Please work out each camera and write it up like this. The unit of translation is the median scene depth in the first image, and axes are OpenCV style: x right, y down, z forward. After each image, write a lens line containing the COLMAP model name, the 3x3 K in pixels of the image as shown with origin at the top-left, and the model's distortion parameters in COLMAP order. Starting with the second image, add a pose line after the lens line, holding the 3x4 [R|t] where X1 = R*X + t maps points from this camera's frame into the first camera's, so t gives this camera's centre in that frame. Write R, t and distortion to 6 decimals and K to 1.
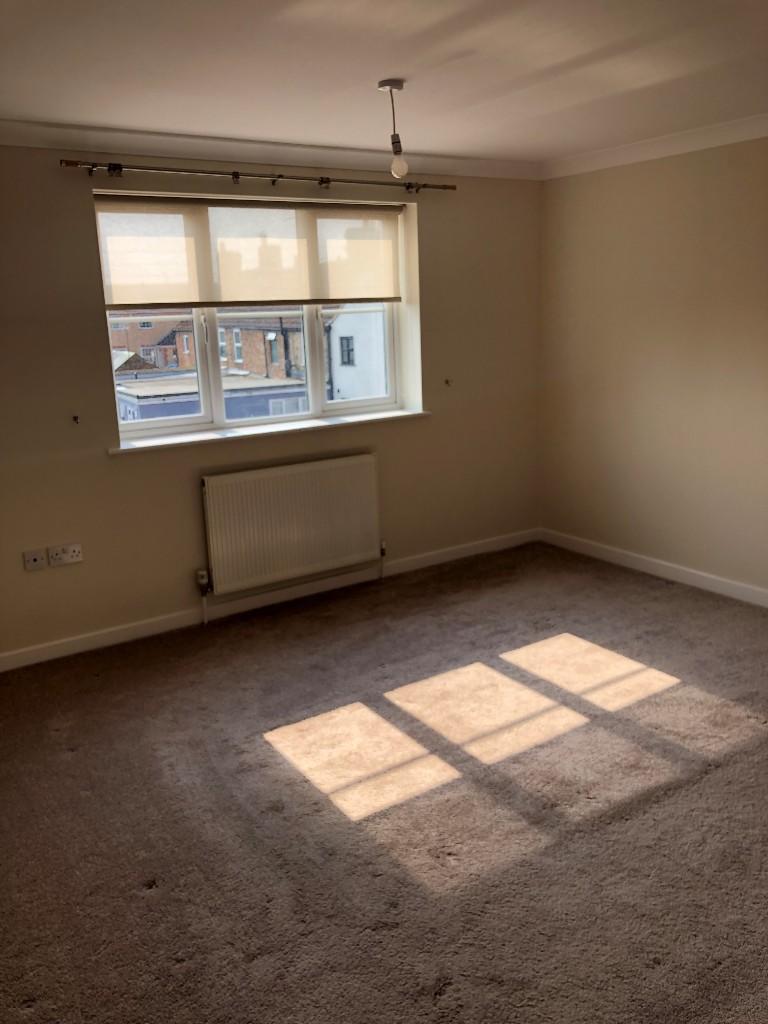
lens RADIAL K [[846.3, 0, 384.0], [0, 846.3, 512.0], [0, 0, 1]] dist [0.073655, 0.005822]
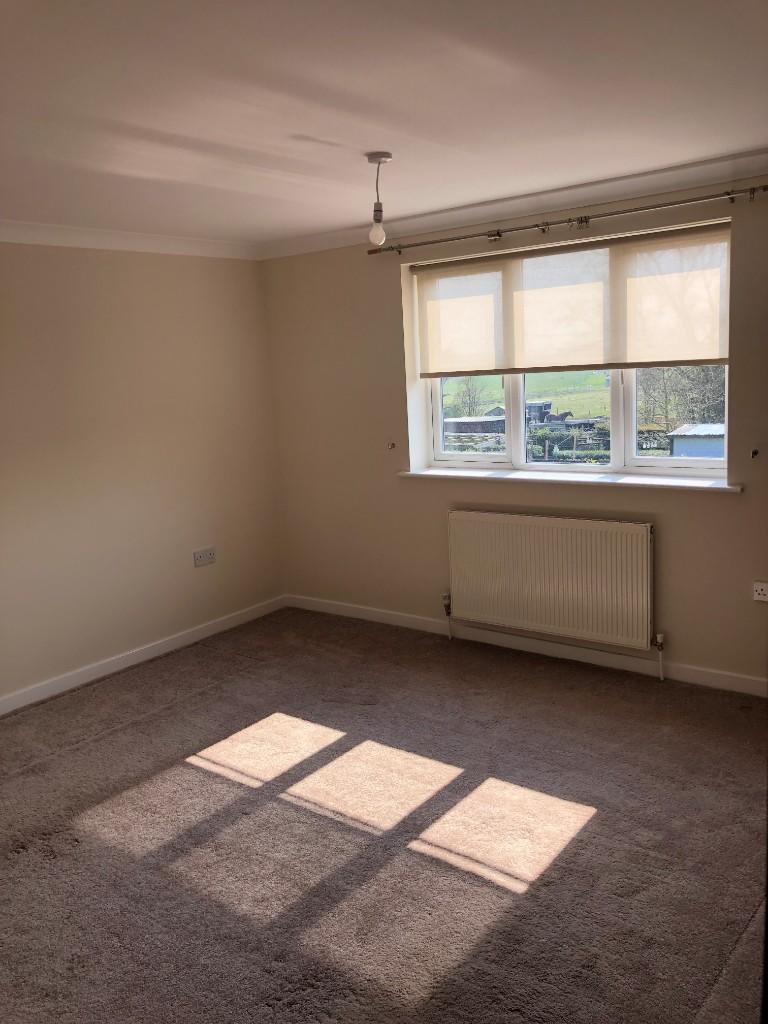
lens RADIAL K [[828.8, 0, 384.0], [0, 828.8, 512.0], [0, 0, 1]] dist [-0.000362, -0.000450]
pose [[0.314860, 0.187556, -0.930422, 0.790328], [-0.182588, 0.973941, 0.134539, -0.173134], [0.931410, 0.127523, 0.340901, 0.571536]]
